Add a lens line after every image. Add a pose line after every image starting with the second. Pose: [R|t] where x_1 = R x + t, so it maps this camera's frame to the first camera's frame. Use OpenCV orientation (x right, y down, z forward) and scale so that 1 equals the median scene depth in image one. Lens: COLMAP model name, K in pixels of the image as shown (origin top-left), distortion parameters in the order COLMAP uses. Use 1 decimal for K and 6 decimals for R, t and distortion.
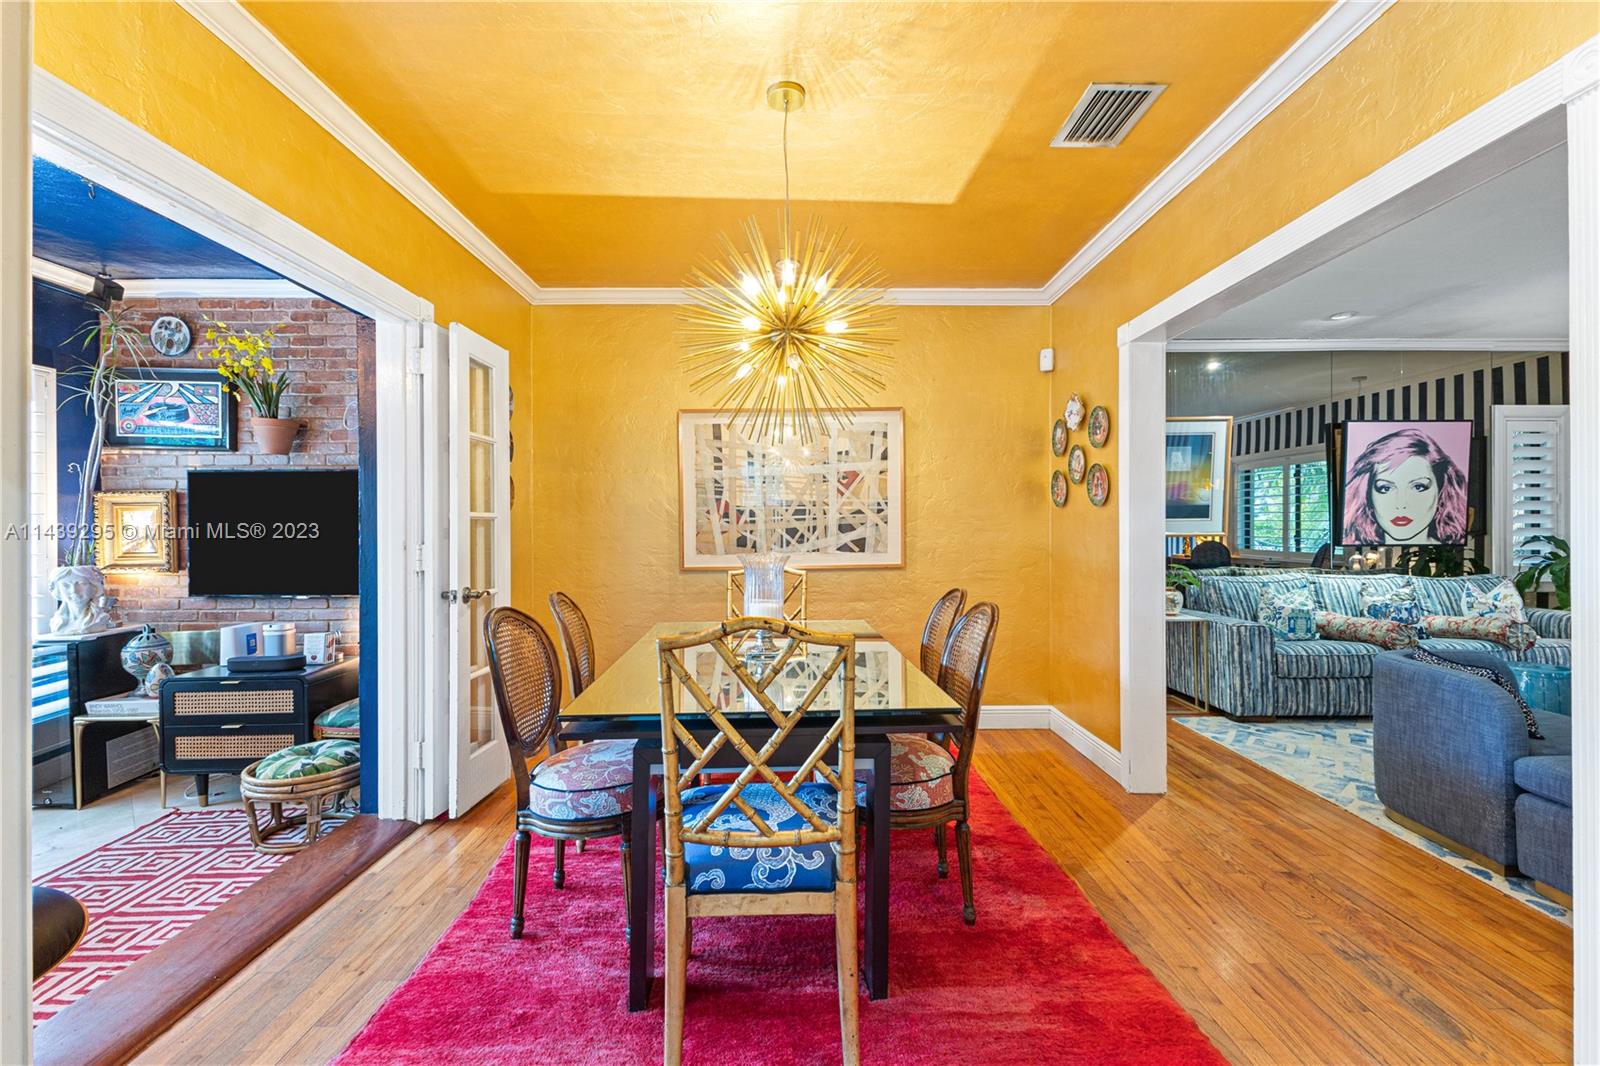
lens RADIAL K [[709.7, 0, 805.1], [0, 709.7, 529.2], [0, 0, 1]] dist [0.003386, 0.000118]
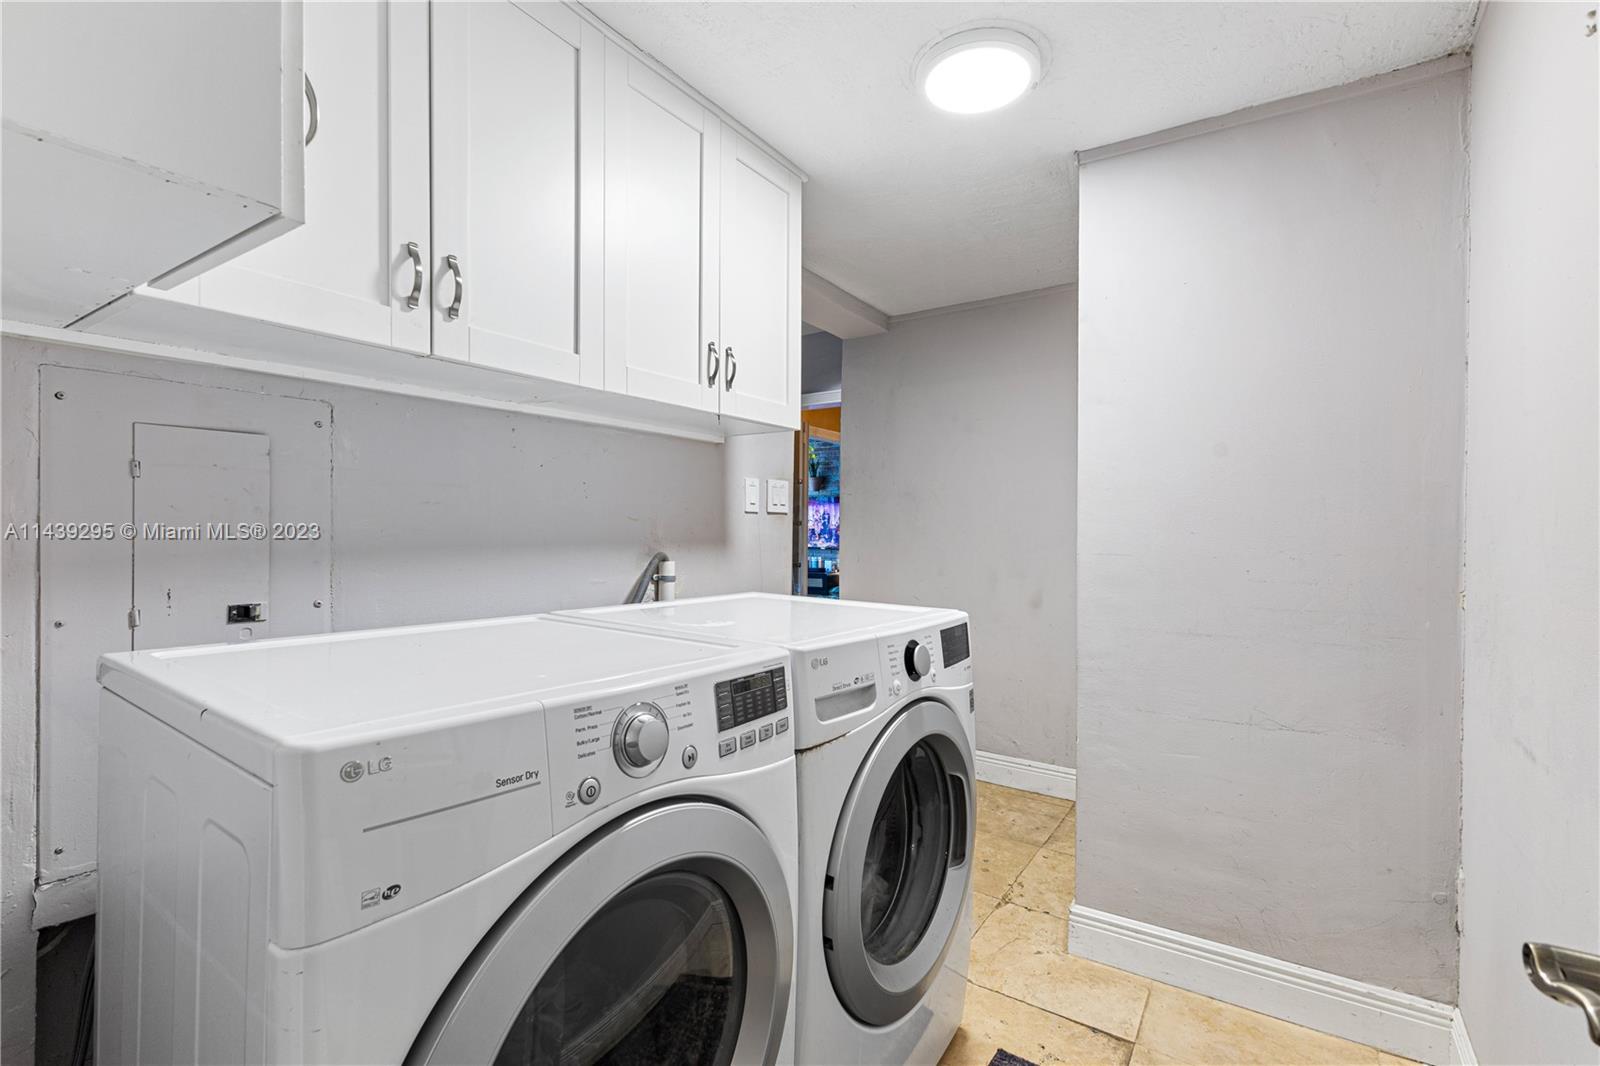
lens RADIAL K [[709.7, 0, 802.0], [0, 709.7, 529.5], [0, 0, 1]] dist [0.003386, 0.000118]
pose [[0.823799, 0.009264, -0.566806, 0.680416], [-0.009373, 0.999952, 0.002721, 0.029138], [0.566804, 0.003071, 0.823847, -1.158500]]
